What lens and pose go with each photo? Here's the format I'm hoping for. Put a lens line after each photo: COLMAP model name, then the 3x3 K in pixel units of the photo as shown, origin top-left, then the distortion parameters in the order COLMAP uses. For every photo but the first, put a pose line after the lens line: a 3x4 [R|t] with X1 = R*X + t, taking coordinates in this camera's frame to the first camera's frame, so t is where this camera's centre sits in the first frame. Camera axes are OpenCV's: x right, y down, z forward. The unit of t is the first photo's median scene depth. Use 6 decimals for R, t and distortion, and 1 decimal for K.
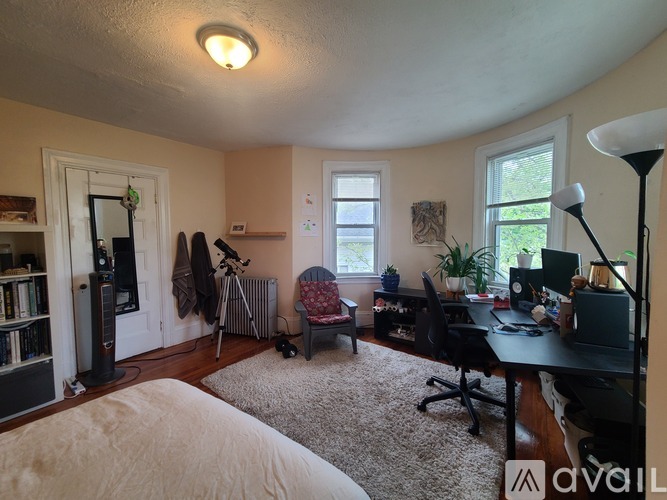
lens RADIAL K [[277.0, 0, 333.1], [0, 277.0, 245.4], [0, 0, 1]] dist [0.023484, 0.000140]
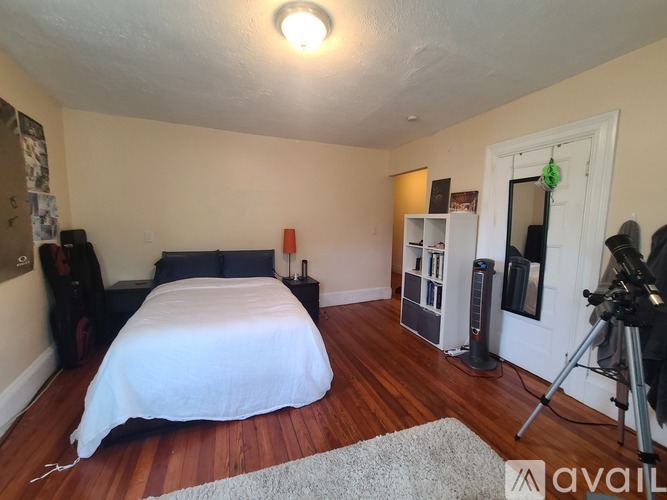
lens RADIAL K [[277.0, 0, 333.1], [0, 277.0, 245.4], [0, 0, 1]] dist [0.023484, 0.000140]
pose [[-0.541392, 0.077611, -0.837180, 0.245916], [-0.060349, 0.989575, 0.130766, -0.041172], [0.838601, 0.121318, -0.531065, 0.878437]]
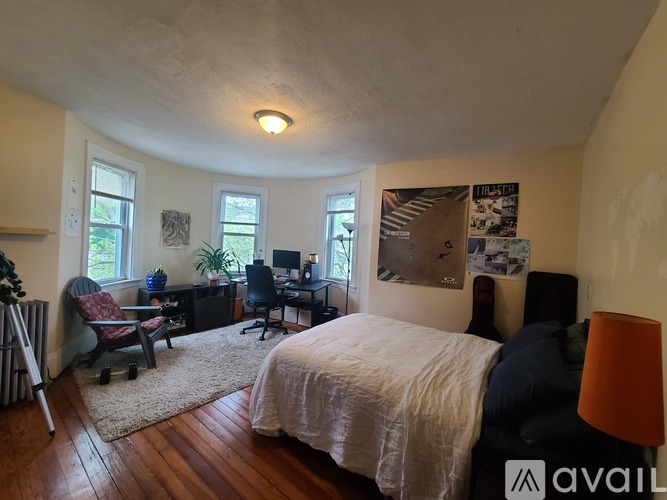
lens RADIAL K [[277.0, 0, 333.1], [0, 277.0, 245.4], [0, 0, 1]] dist [0.023484, 0.000140]
pose [[0.027770, 0.004866, 0.999602, -0.963942], [0.002346, 0.999985, -0.004933, -0.003095], [-0.999612, 0.002482, 0.027758, 0.335797]]
